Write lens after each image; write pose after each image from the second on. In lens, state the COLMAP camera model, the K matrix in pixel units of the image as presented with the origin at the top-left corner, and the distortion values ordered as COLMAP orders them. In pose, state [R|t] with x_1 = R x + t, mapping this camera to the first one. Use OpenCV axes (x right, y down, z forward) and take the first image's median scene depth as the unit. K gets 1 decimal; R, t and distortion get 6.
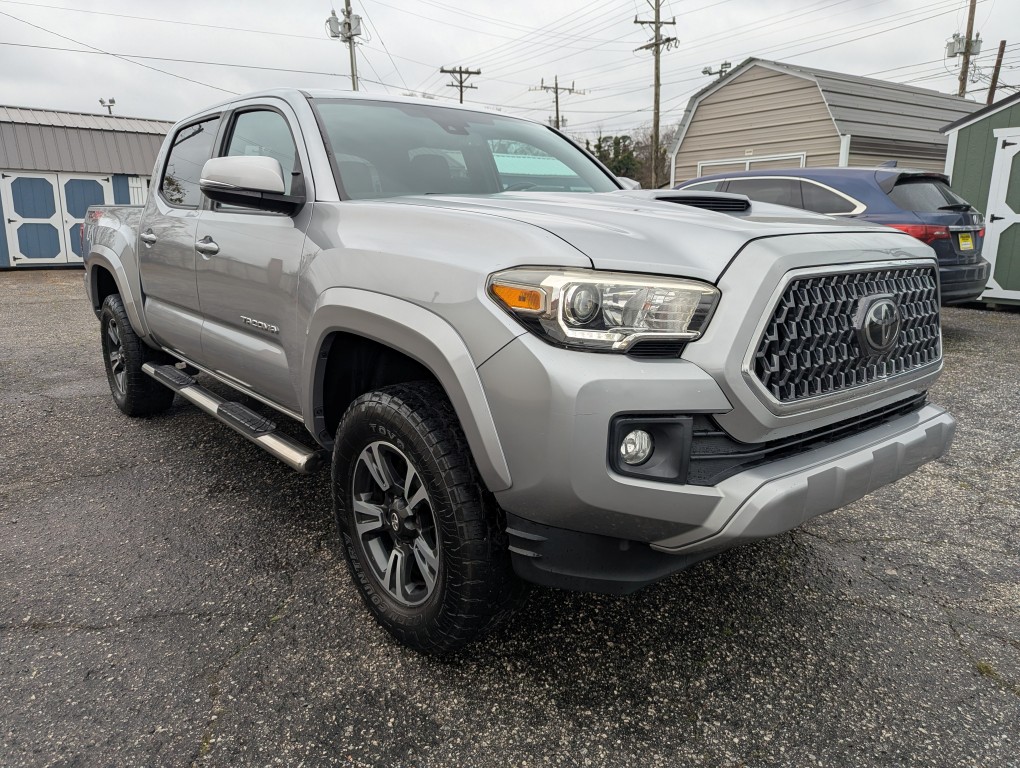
lens RADIAL K [[777.3, 0, 493.2], [0, 777.3, 397.4], [0, 0, 1]] dist [0.055036, -0.055358]
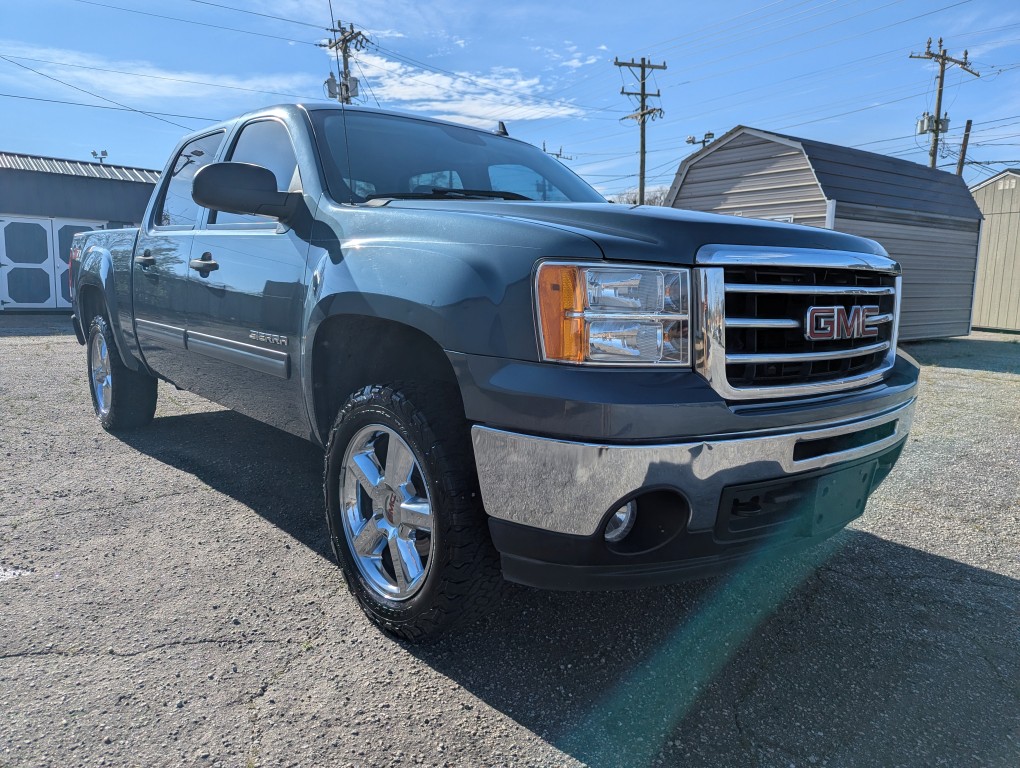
lens RADIAL K [[777.3, 0, 502.7], [0, 777.3, 396.5], [0, 0, 1]] dist [0.055036, -0.055358]
pose [[0.999279, 0.017282, 0.033807, -0.010689], [-0.014731, 0.997127, -0.074305, 0.005879], [-0.034994, 0.073753, 0.996662, -0.000549]]
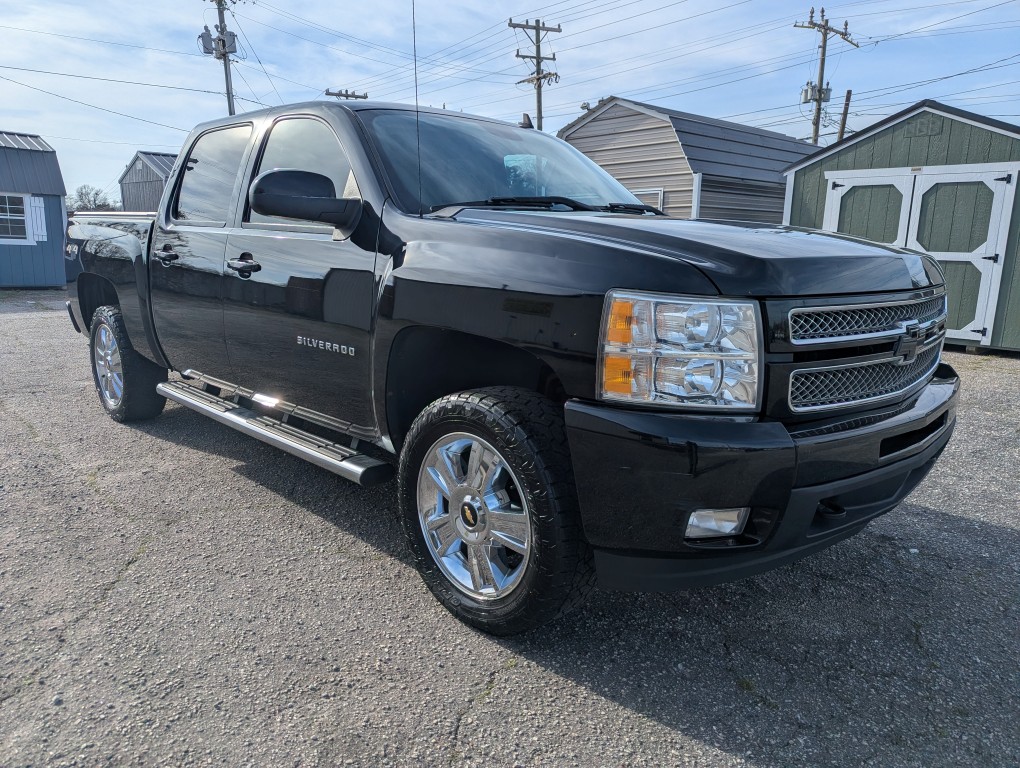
lens RADIAL K [[777.3, 0, 504.3], [0, 777.3, 405.5], [0, 0, 1]] dist [0.055036, -0.055358]
pose [[0.989360, -0.012219, 0.144975, 0.020381], [0.015316, 0.999677, -0.020262, -0.001812], [-0.144681, 0.022267, 0.989228, 0.000108]]
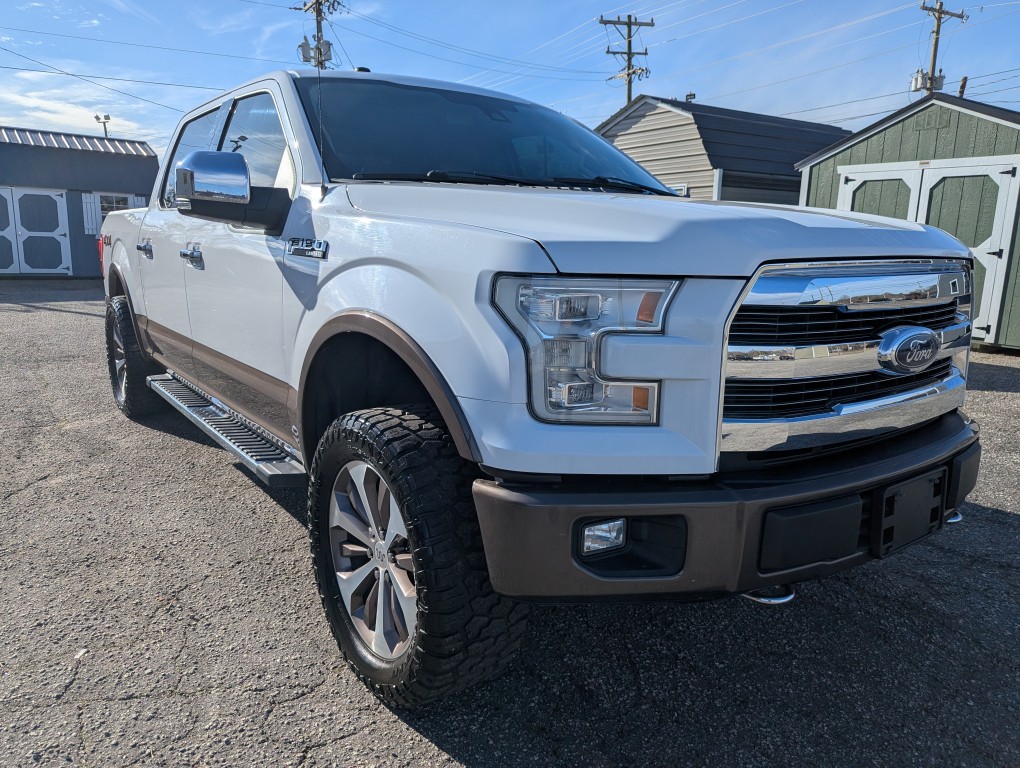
lens RADIAL K [[777.3, 0, 496.7], [0, 777.3, 408.3], [0, 0, 1]] dist [0.055036, -0.055358]
pose [[0.999777, 0.020791, -0.003588, 0.096623], [-0.020836, 0.999700, -0.012888, 0.008459], [0.003319, 0.012960, 0.999911, -0.041923]]
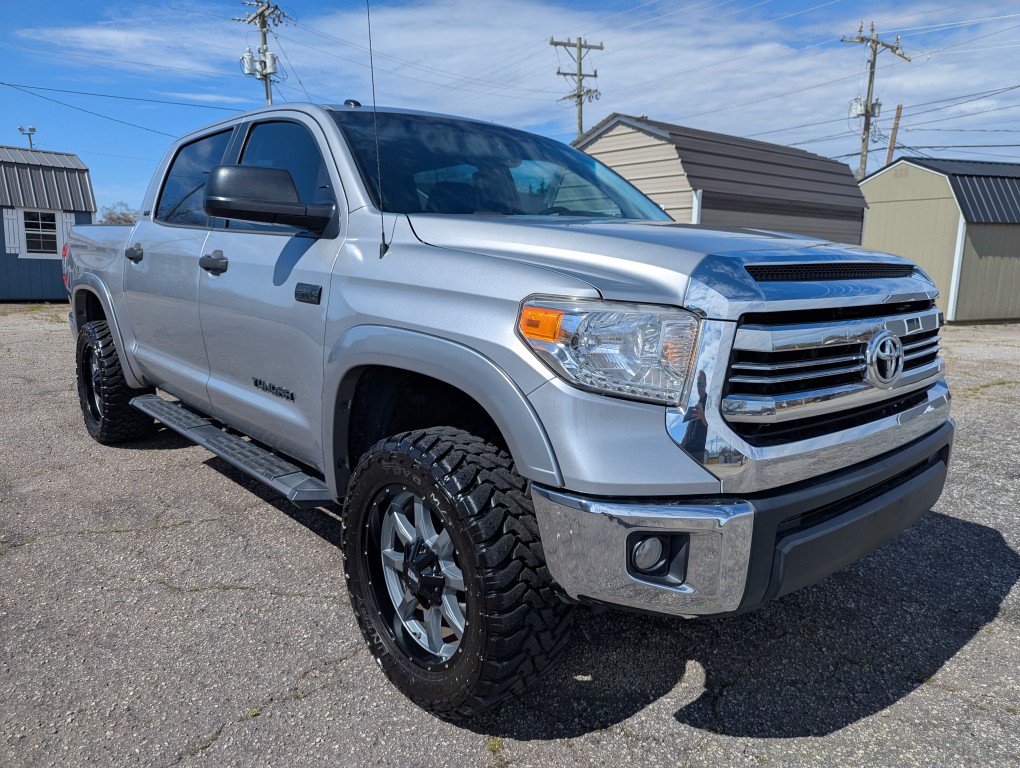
lens RADIAL K [[777.3, 0, 512.4], [0, 777.3, 404.2], [0, 0, 1]] dist [0.055036, -0.055358]
pose [[0.996386, 0.007075, 0.084647, 0.073576], [-0.003601, 0.999147, -0.041127, -0.005055], [-0.084866, 0.040674, 0.995562, 0.002548]]
